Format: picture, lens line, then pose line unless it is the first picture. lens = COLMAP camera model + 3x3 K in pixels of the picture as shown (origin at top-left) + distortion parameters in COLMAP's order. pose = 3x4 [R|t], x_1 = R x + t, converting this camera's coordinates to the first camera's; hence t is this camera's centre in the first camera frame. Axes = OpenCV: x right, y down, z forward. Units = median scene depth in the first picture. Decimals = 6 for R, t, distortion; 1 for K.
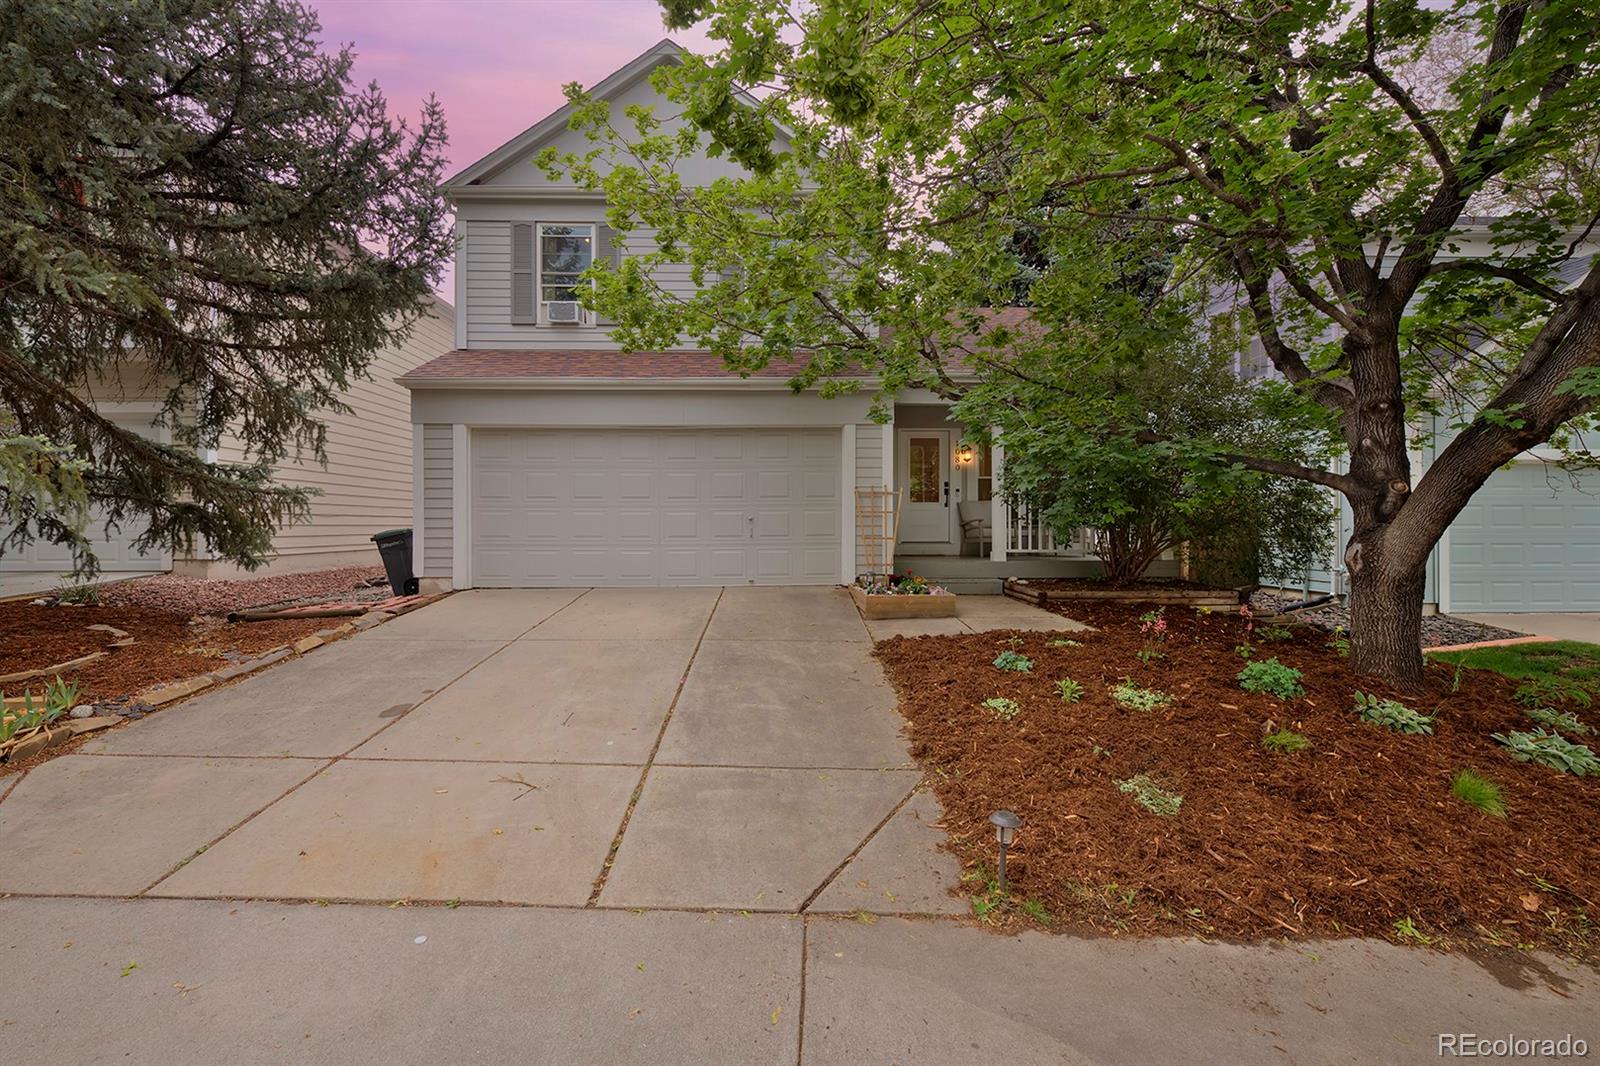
lens RADIAL K [[686.0, 0, 800.0], [0, 686.0, 533.0], [0, 0, 1]] dist [-0.002273, -0.000681]
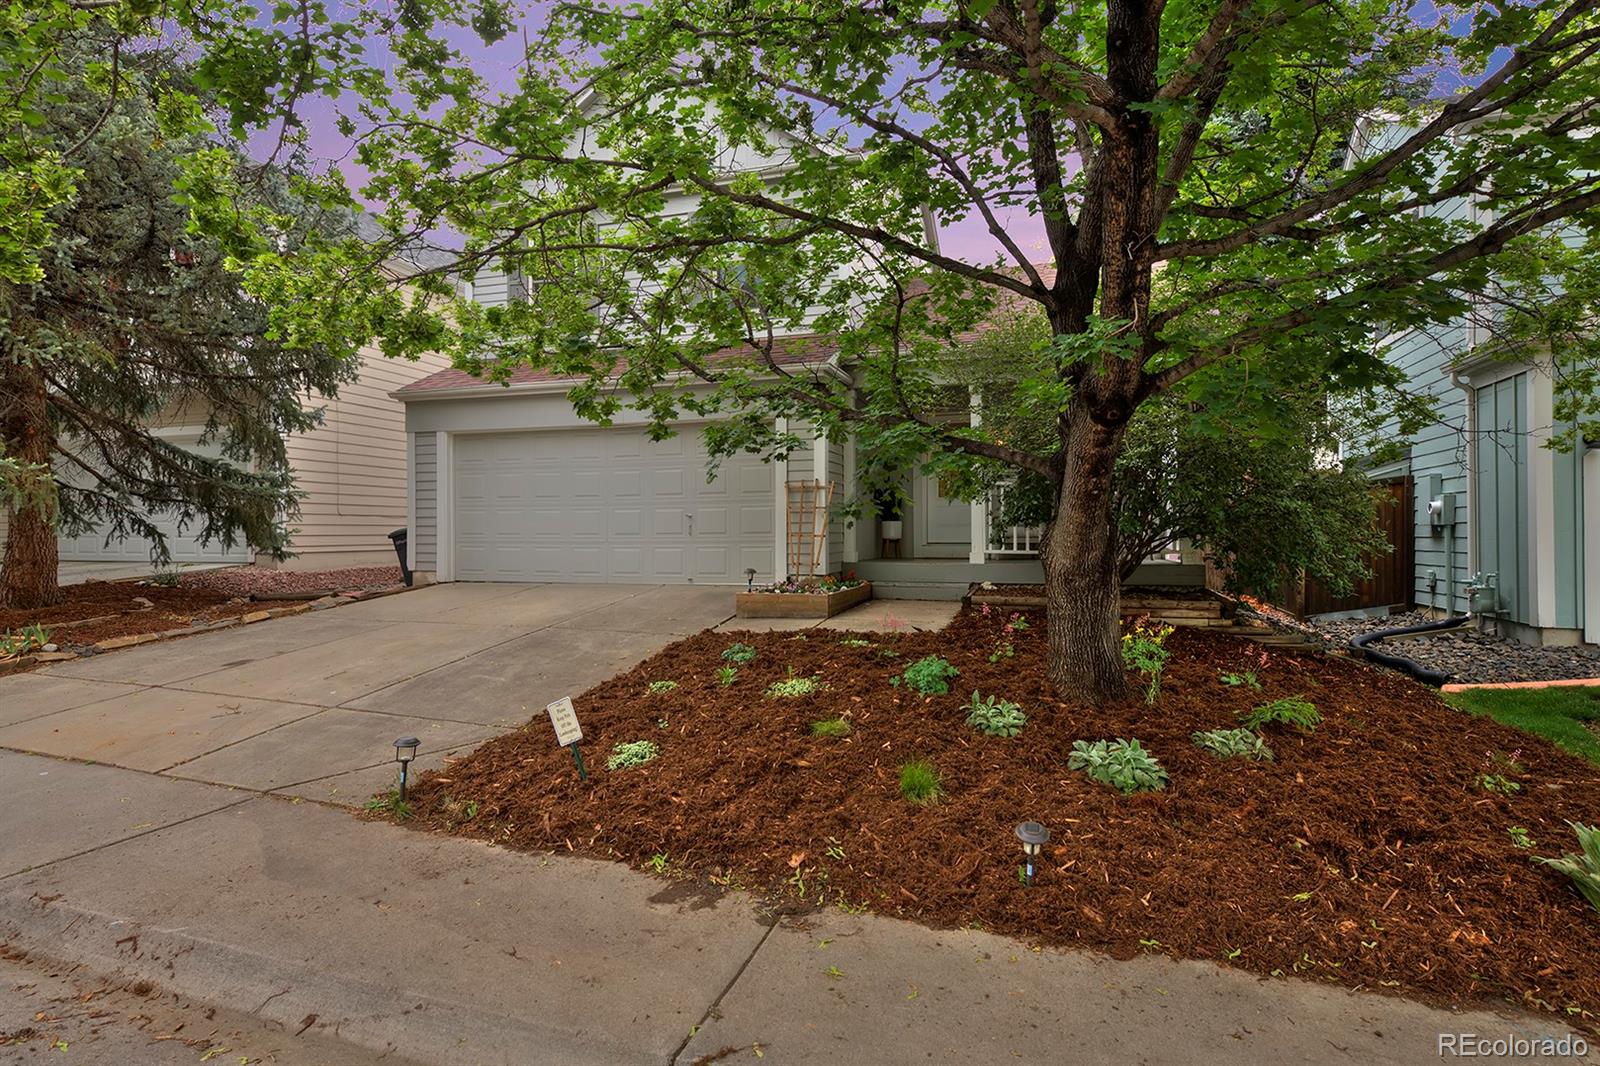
lens RADIAL K [[827.7, 0, 802.6], [0, 827.7, 529.6], [0, 0, 1]] dist [-0.000388, -0.000921]
pose [[0.947817, -0.001835, -0.318811, 0.576059], [-0.002541, 0.999908, -0.013310, 0.017665], [0.318806, 0.013426, 0.947725, -0.085920]]
